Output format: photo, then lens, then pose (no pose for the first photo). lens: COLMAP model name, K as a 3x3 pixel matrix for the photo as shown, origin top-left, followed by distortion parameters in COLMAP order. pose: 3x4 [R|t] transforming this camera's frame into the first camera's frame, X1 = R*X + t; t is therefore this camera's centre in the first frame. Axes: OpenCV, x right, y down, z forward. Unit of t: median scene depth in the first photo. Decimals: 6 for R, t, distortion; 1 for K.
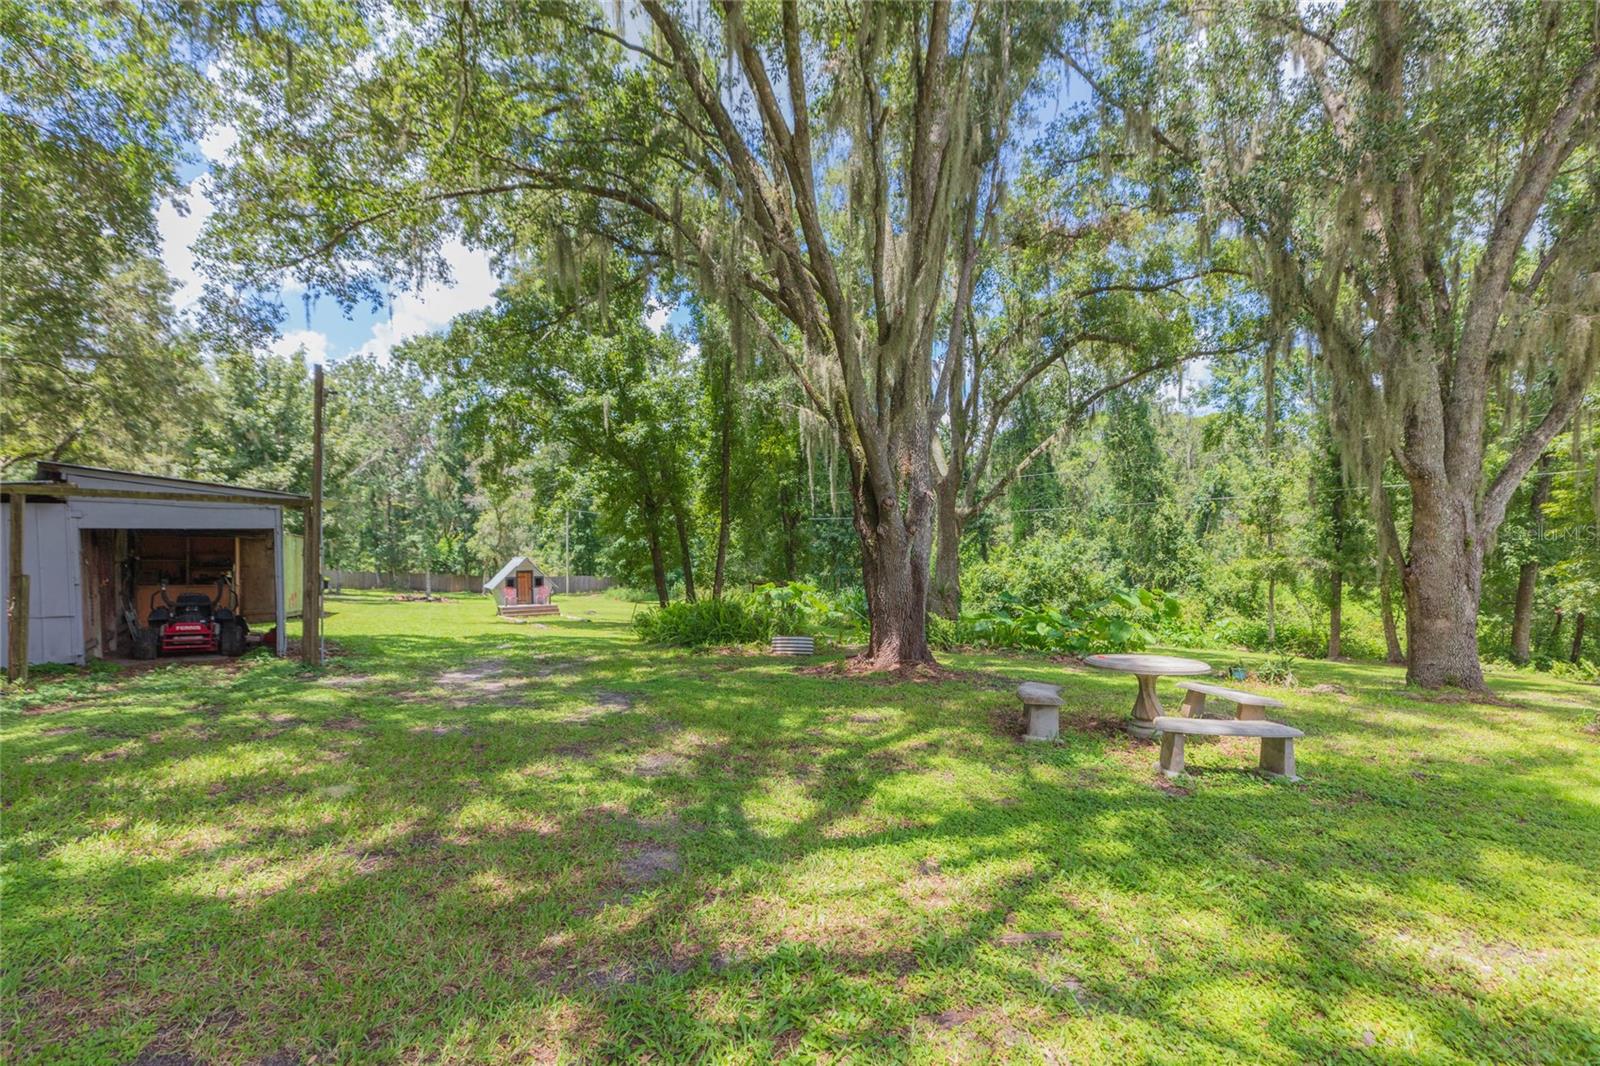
lens RADIAL K [[720.7, 0, 805.6], [0, 720.7, 552.1], [0, 0, 1]] dist [0.002449, 0.000742]
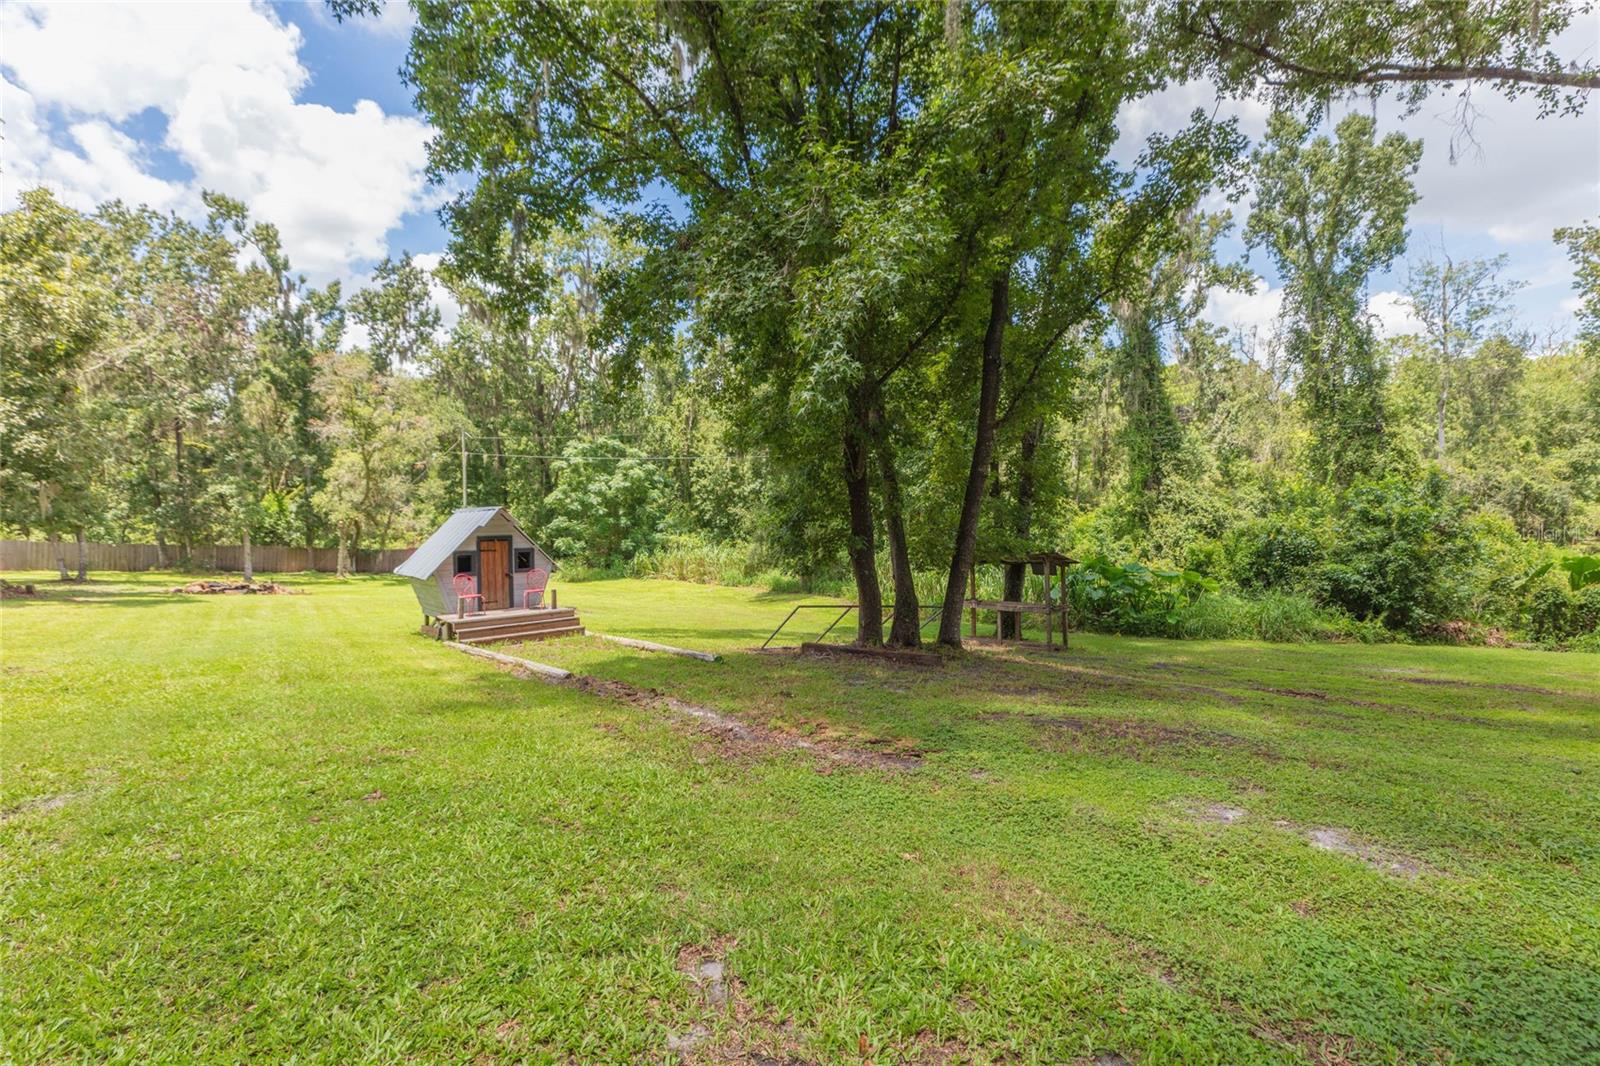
lens RADIAL K [[720.2, 0, 802.3], [0, 720.2, 525.0], [0, 0, 1]] dist [0.001178, 0.000349]
pose [[0.983681, -0.006769, 0.179794, -0.280458], [0.005162, 0.999942, 0.009400, 0.015154], [-0.179847, -0.008318, 0.983659, 0.514127]]
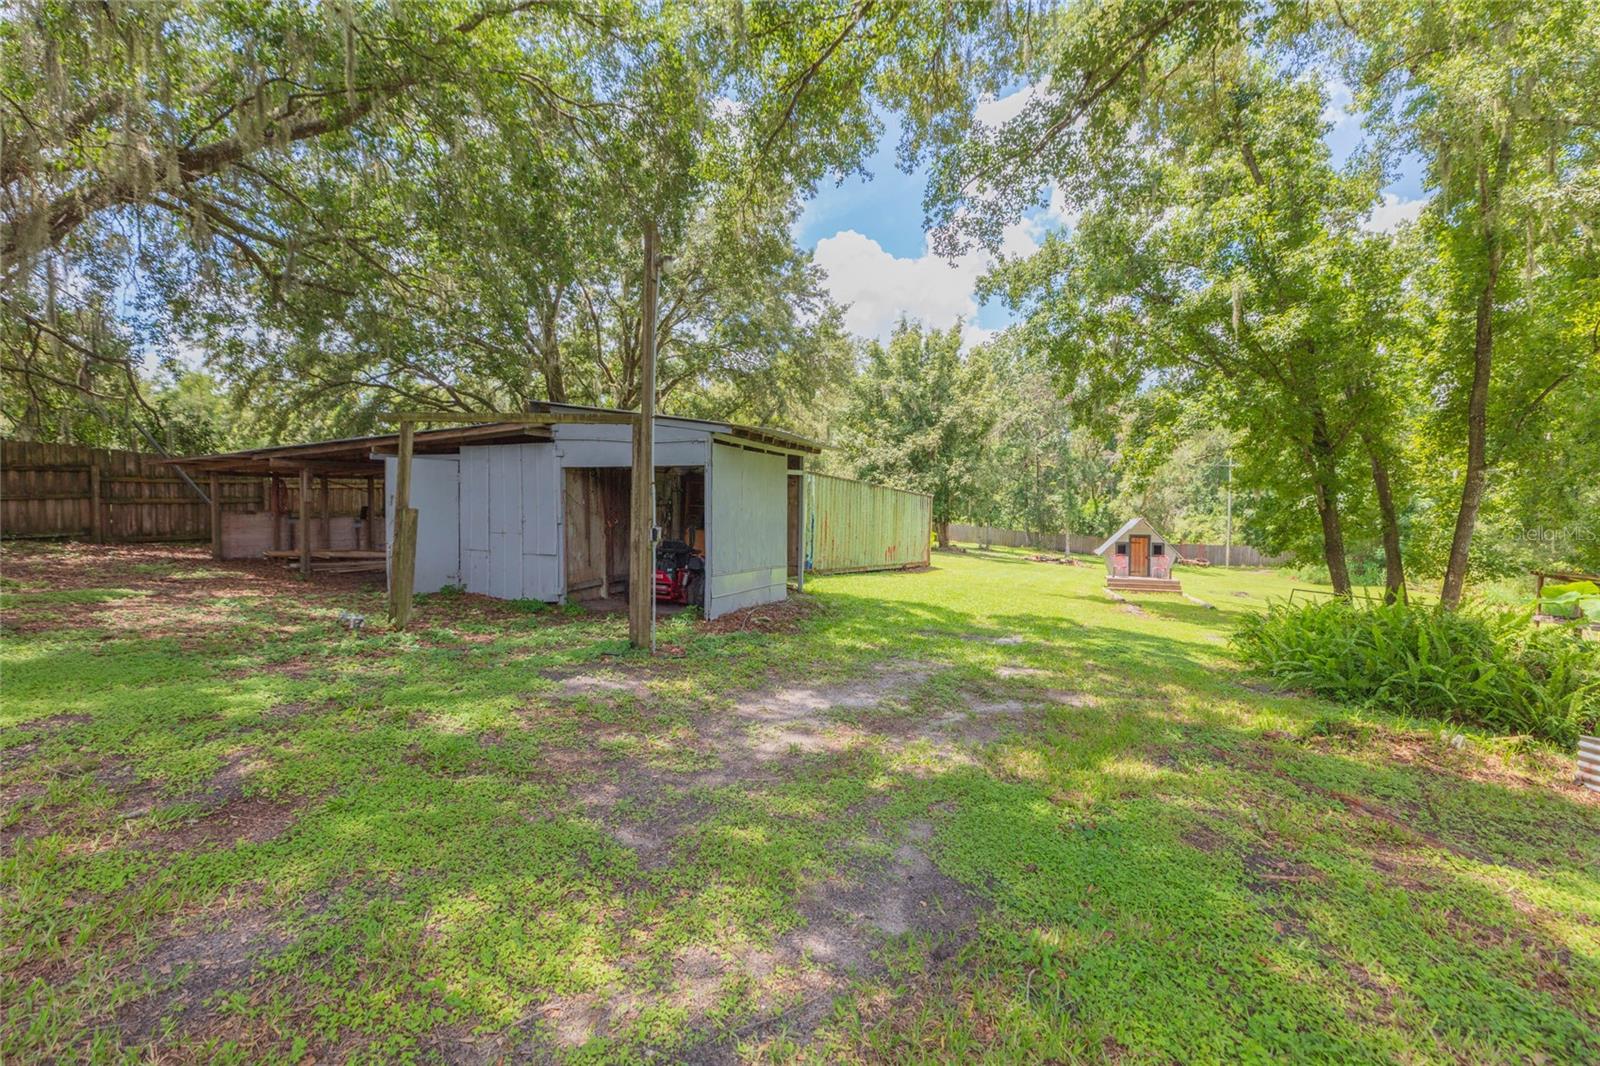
lens RADIAL K [[720.2, 0, 802.3], [0, 720.2, 525.0], [0, 0, 1]] dist [0.001178, 0.000349]
pose [[0.638248, 0.034998, -0.769035, -0.008355], [-0.025692, 0.999378, 0.024158, 0.004627], [0.769402, 0.004339, 0.638750, 0.188794]]
